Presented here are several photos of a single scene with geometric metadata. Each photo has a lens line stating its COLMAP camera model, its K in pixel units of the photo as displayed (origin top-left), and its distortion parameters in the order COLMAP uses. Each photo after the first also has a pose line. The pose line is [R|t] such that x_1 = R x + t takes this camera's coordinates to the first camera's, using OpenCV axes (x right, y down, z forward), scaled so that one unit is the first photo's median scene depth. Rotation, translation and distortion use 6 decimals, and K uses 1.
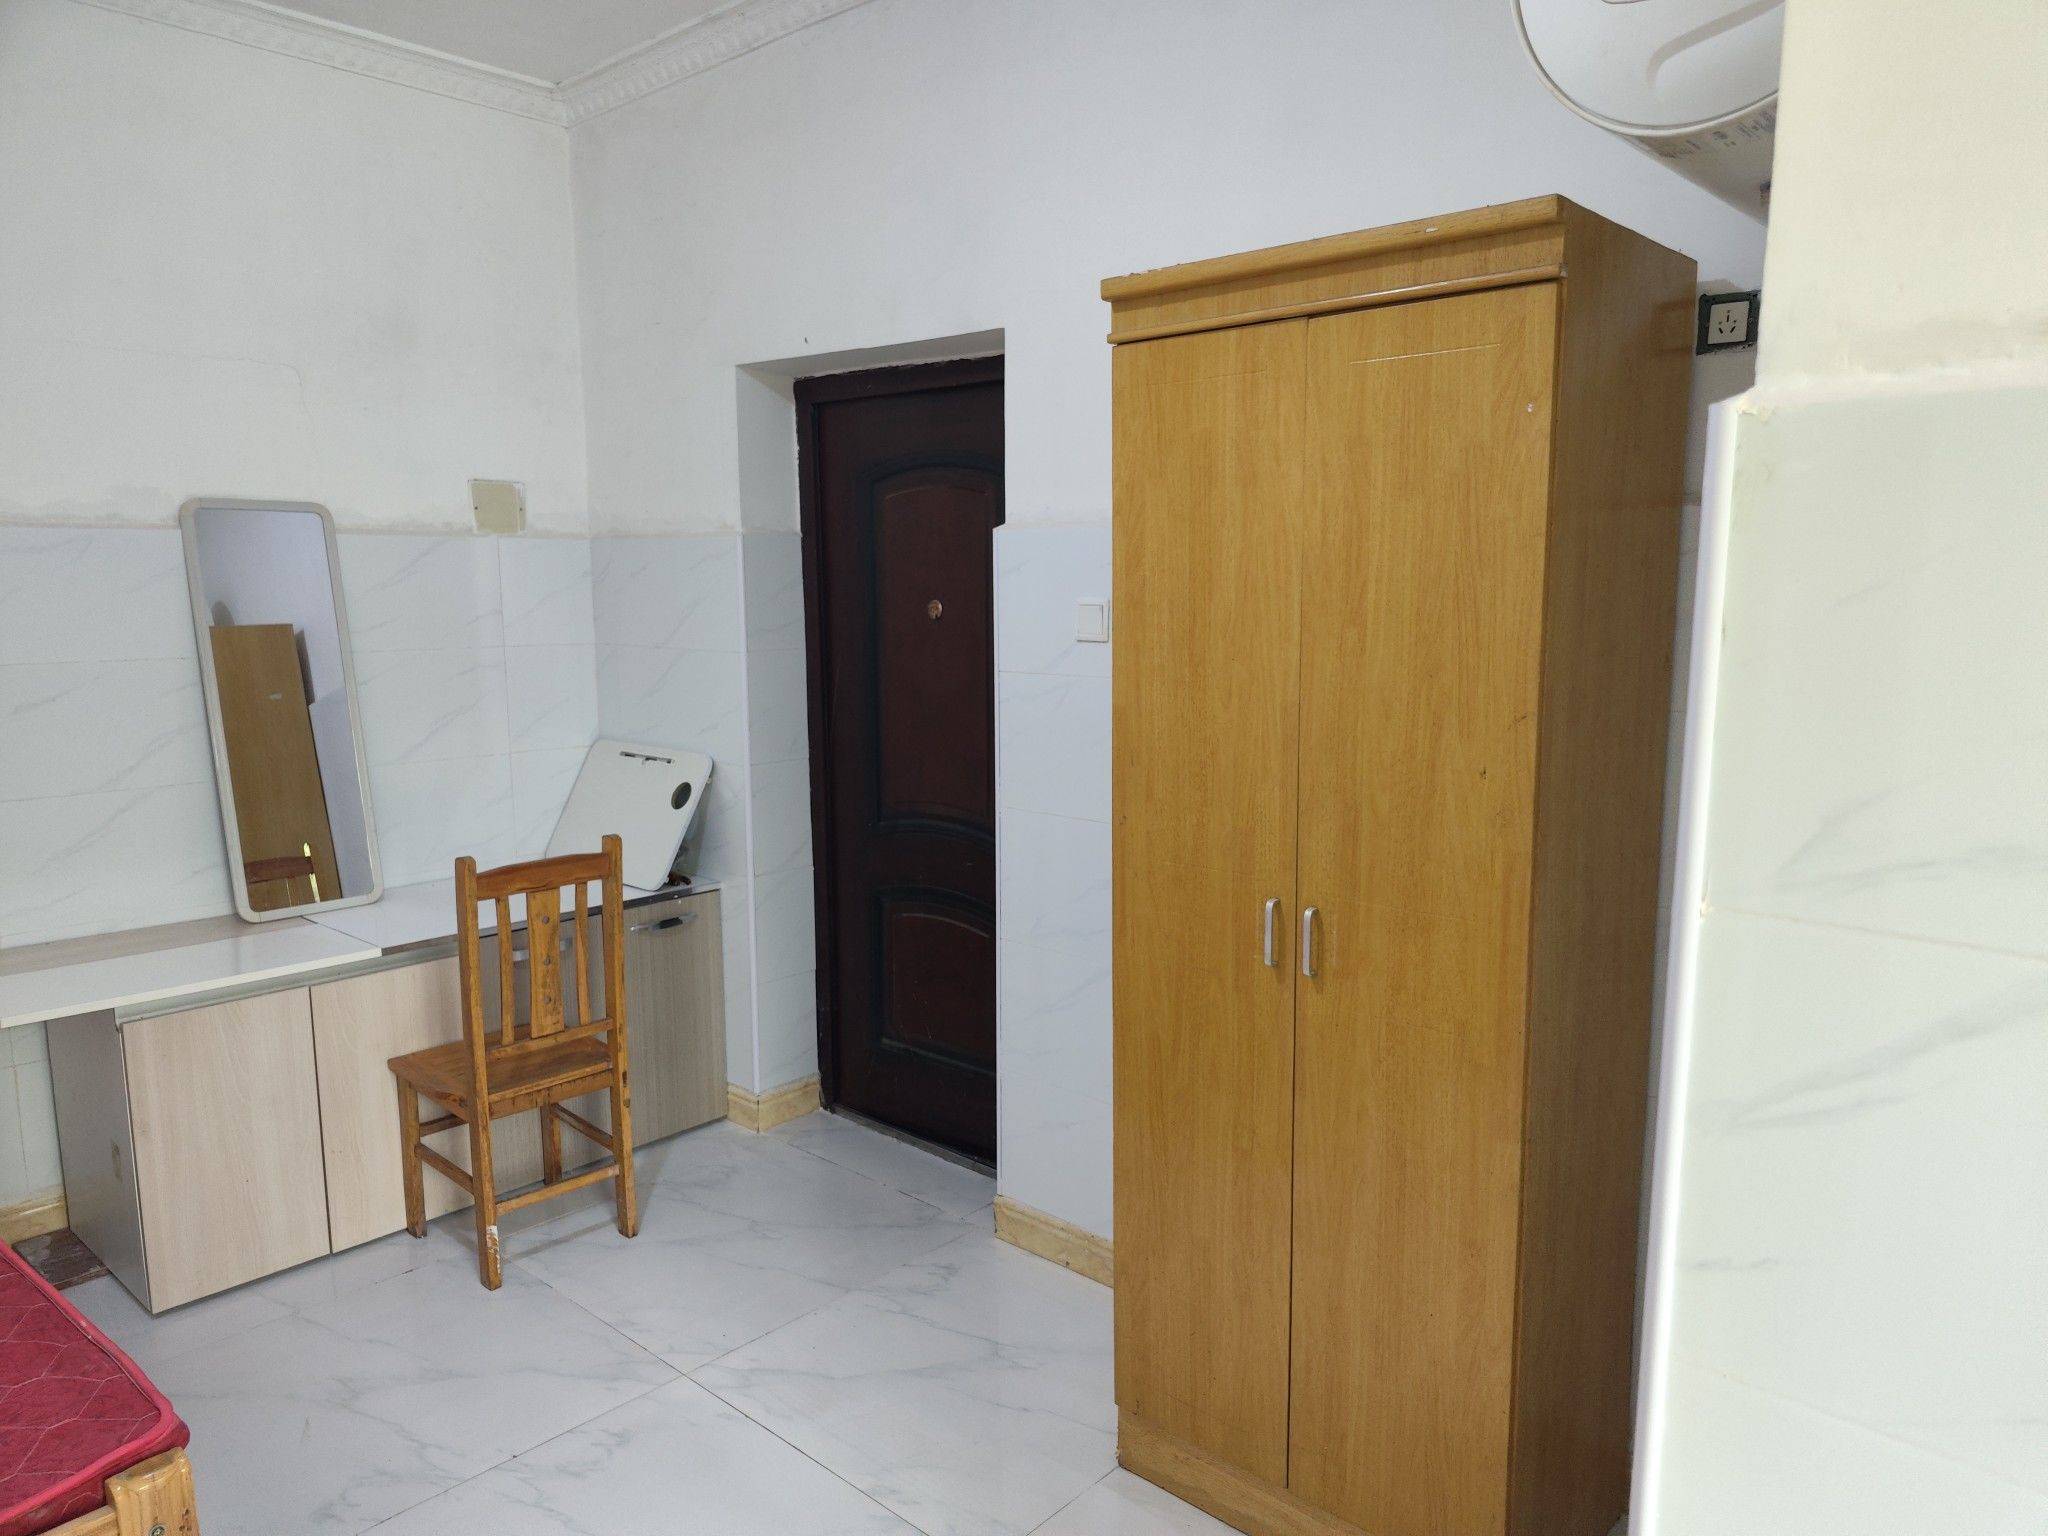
lens RADIAL K [[1378.7, 0, 1058.5], [0, 1378.7, 794.4], [0, 0, 1]] dist [0.050972, -0.063273]
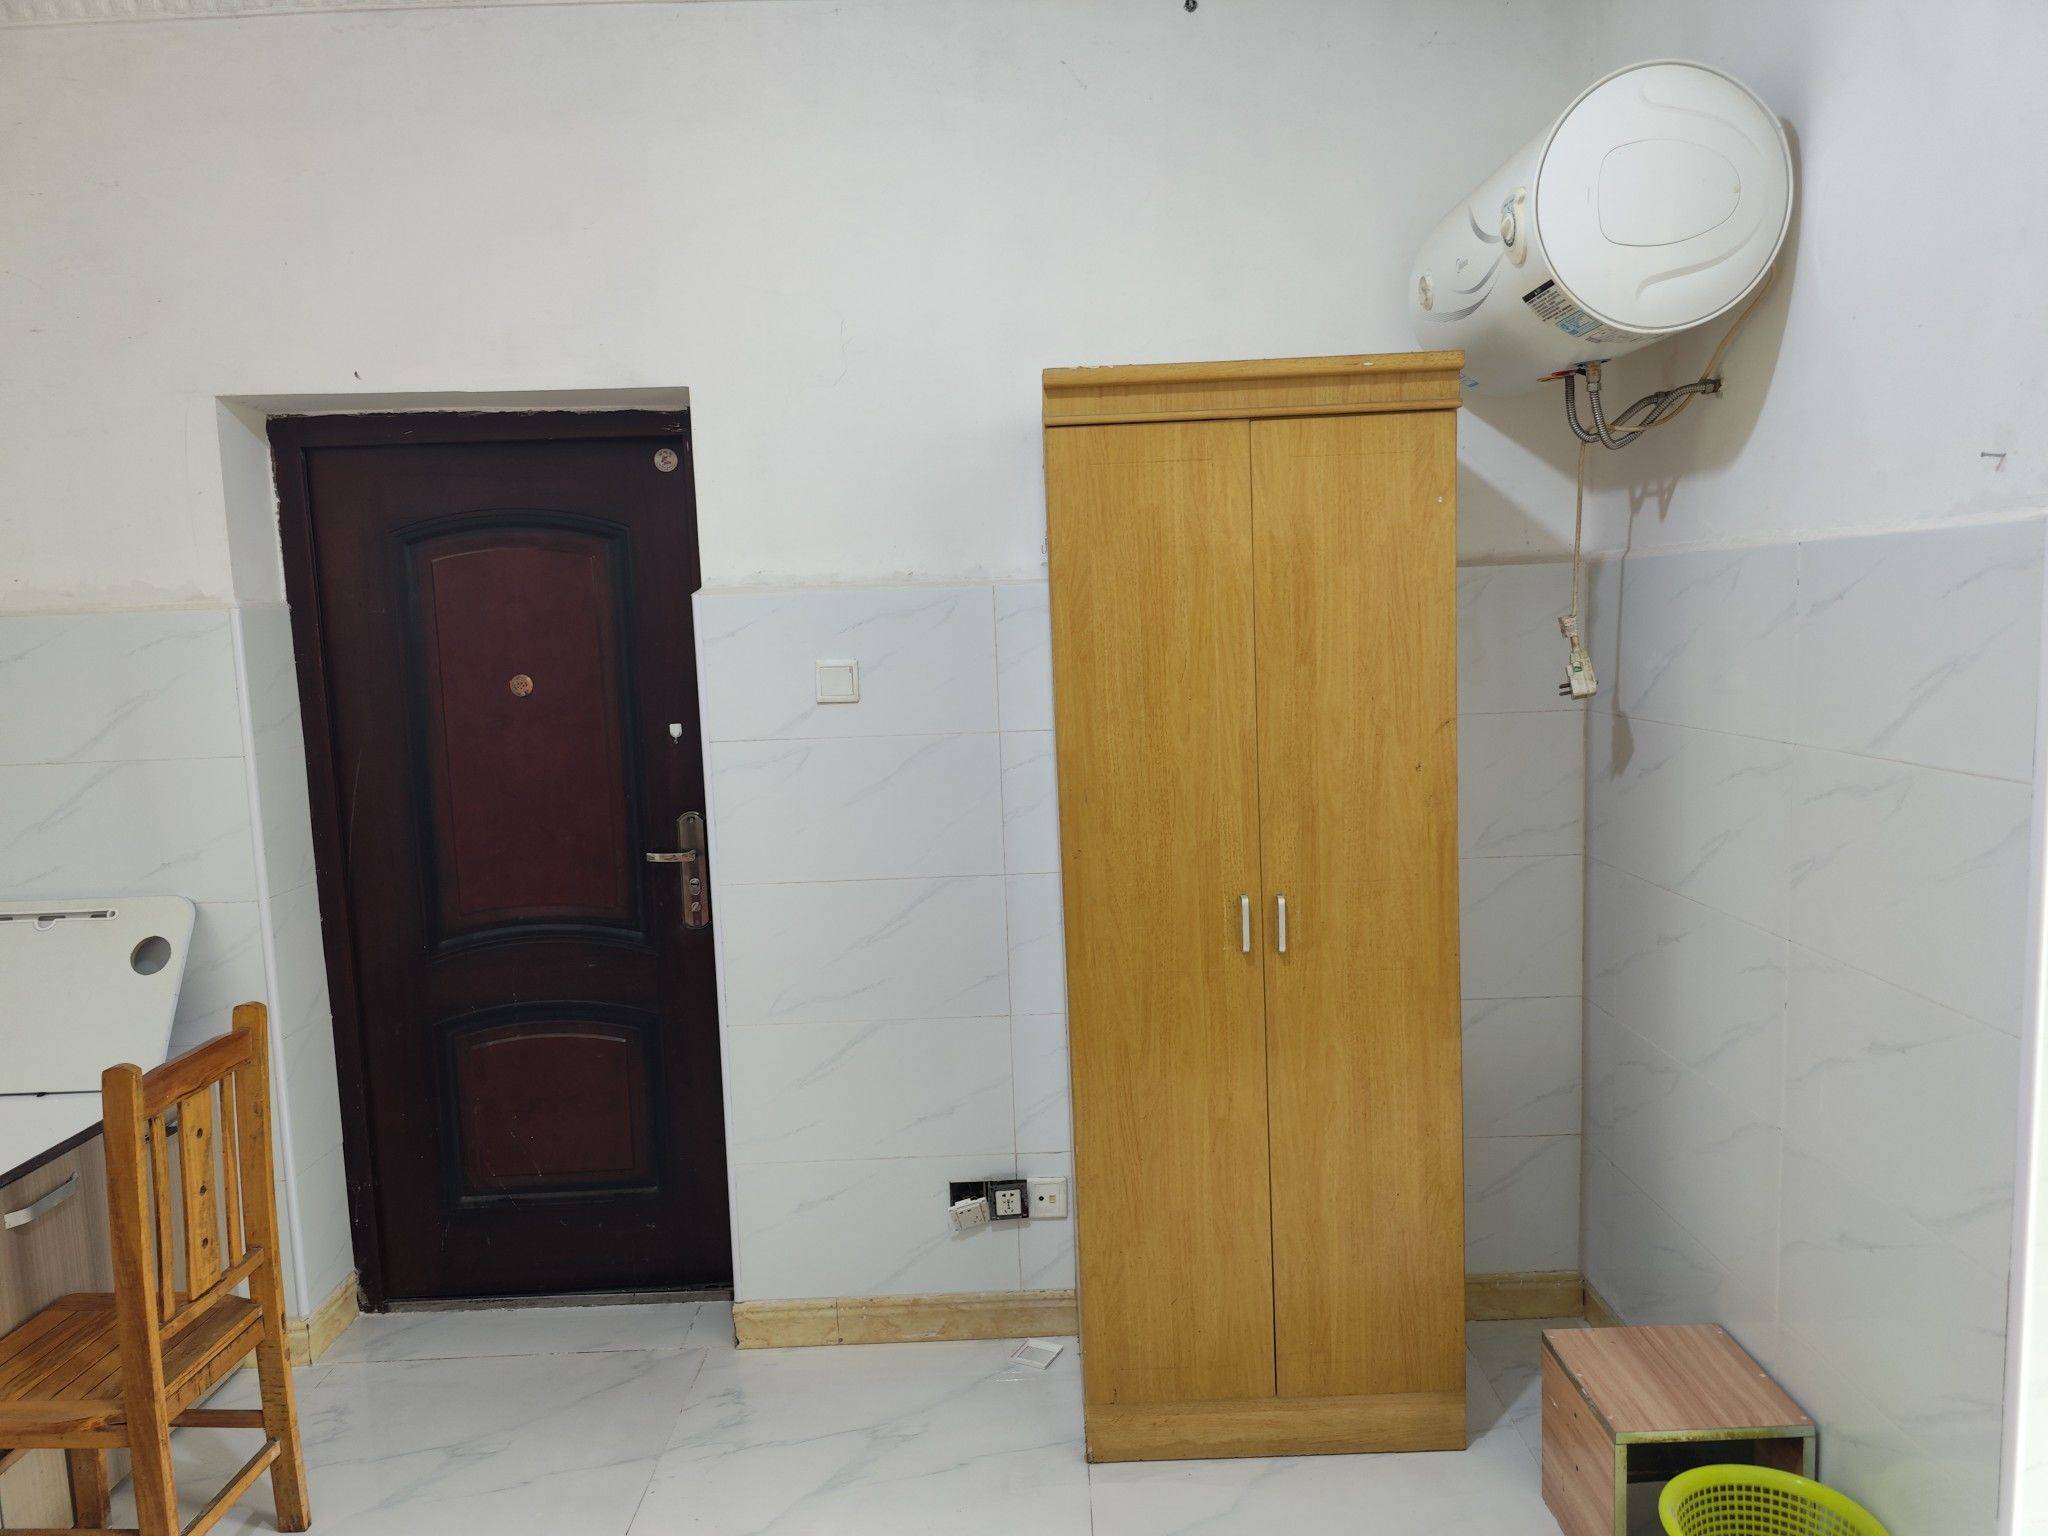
lens RADIAL K [[1399.7, 0, 1031.8], [0, 1399.7, 777.3], [0, 0, 1]] dist [0.055418, -0.063710]
pose [[0.746785, -0.104374, 0.656824, -0.737852], [0.140345, 0.990100, -0.002233, -0.046664], [-0.650088, 0.093850, 0.754041, 0.188125]]
